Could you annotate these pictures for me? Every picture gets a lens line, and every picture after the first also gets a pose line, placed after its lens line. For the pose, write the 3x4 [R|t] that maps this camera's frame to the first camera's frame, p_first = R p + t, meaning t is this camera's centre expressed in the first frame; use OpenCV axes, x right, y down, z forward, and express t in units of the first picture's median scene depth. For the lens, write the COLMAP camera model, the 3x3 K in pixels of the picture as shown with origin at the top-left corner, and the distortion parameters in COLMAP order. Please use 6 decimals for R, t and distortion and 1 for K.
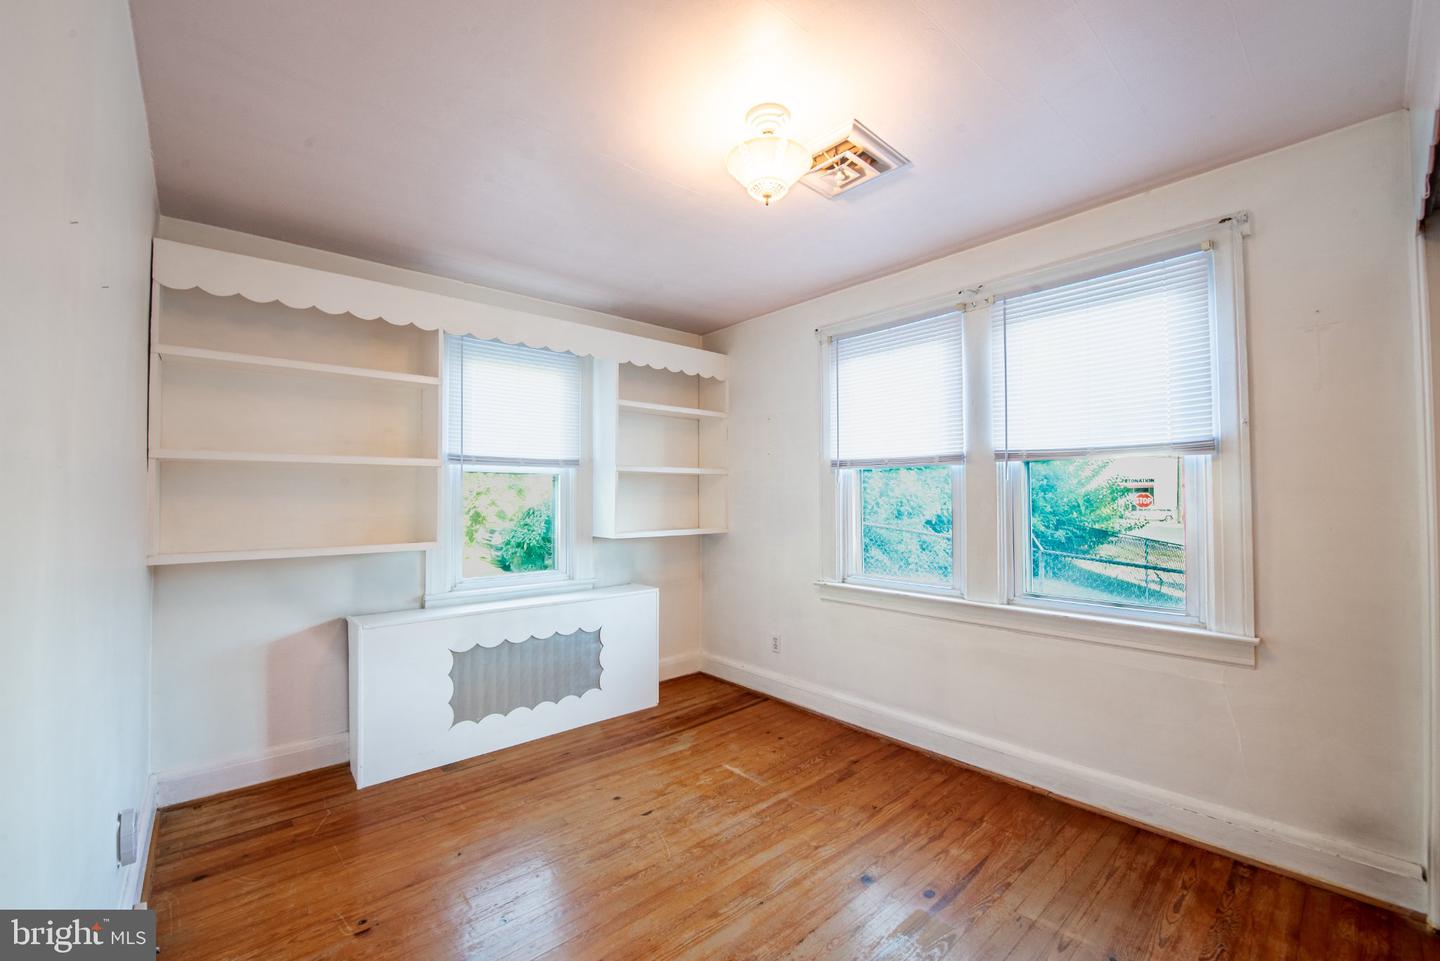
lens RADIAL K [[579.7, 0, 709.0], [0, 579.7, 487.2], [0, 0, 1]] dist [-0.014576, -0.004377]
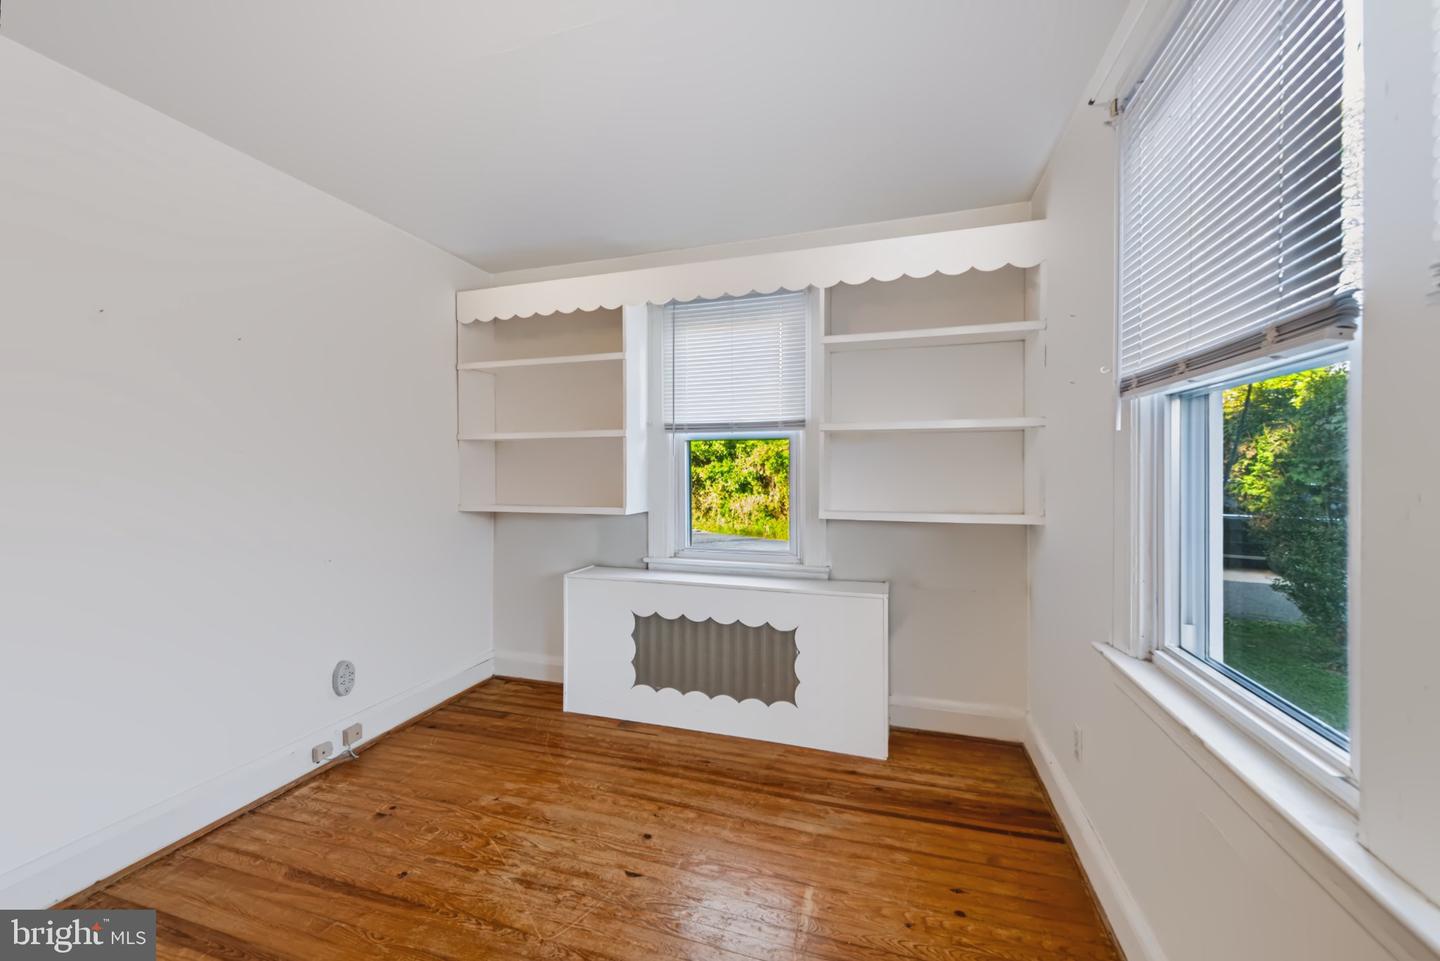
lens RADIAL K [[571.7, 0, 710.1], [0, 571.7, 471.2], [0, 0, 1]] dist [0.016403, -0.006190]
pose [[0.518161, 0.006732, -0.855256, 0.465054], [0.016403, 0.999707, 0.017807, 0.010596], [0.855126, -0.023256, 0.517899, 0.542148]]
